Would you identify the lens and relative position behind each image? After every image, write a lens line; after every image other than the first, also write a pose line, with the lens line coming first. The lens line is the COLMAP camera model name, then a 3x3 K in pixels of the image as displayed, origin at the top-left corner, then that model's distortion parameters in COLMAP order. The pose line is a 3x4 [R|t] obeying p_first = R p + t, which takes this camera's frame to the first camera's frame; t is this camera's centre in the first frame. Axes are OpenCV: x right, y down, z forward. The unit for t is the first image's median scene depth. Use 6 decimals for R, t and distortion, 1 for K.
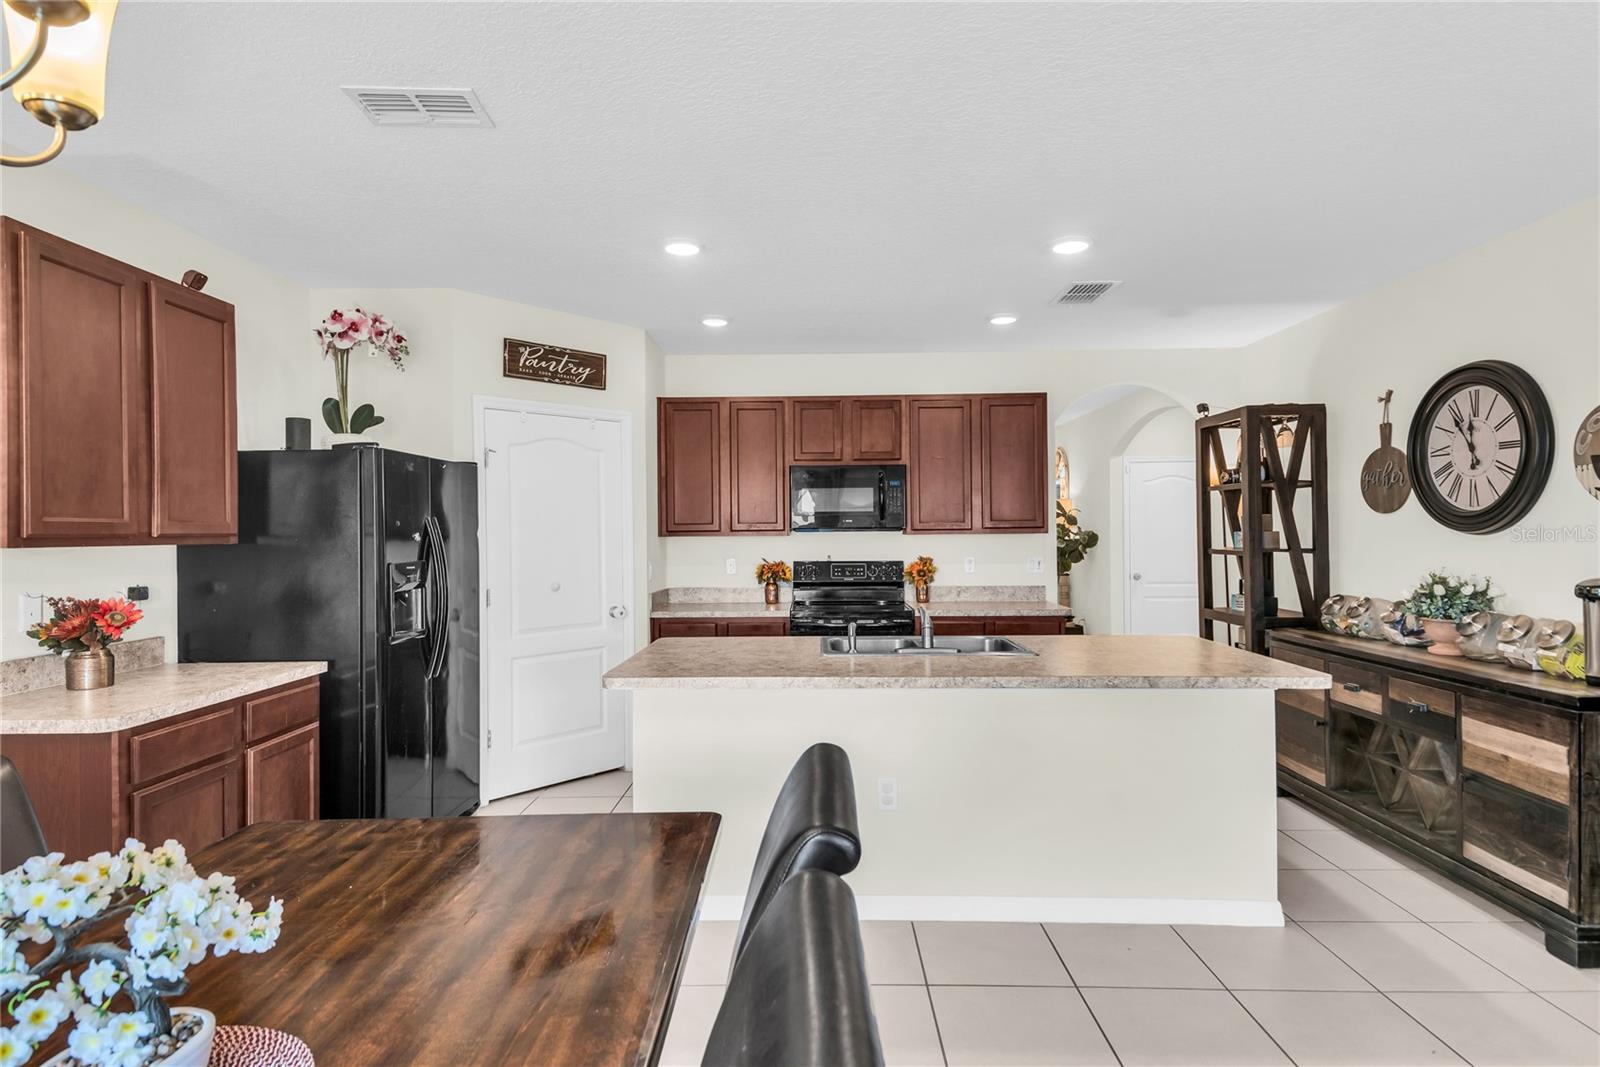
lens RADIAL K [[826.1, 0, 802.5], [0, 826.1, 531.9], [0, 0, 1]] dist [0.036462, -0.000154]
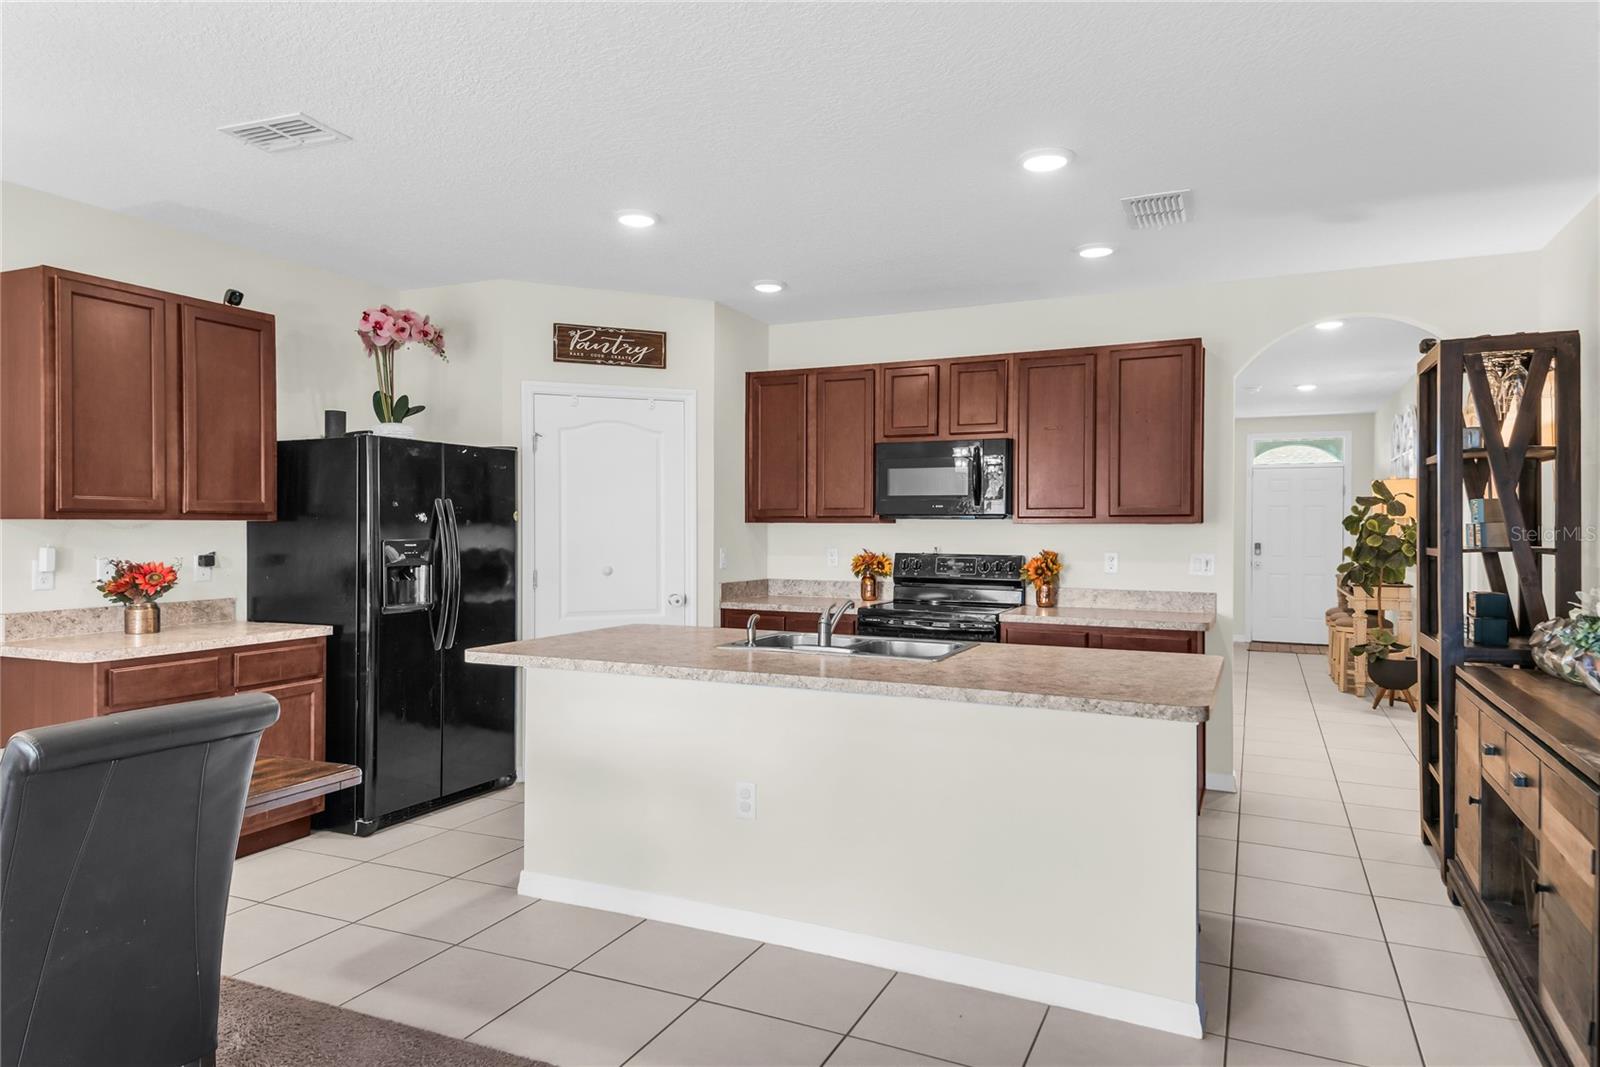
lens RADIAL K [[982.7, 0, 804.2], [0, 982.7, 533.5], [0, 0, 1]] dist [0.064102, -0.001807]
pose [[0.914891, 0.014507, -0.403441, 0.395591], [-0.010995, 0.999879, 0.011020, 0.005860], [0.403552, -0.005646, 0.914939, 0.019277]]
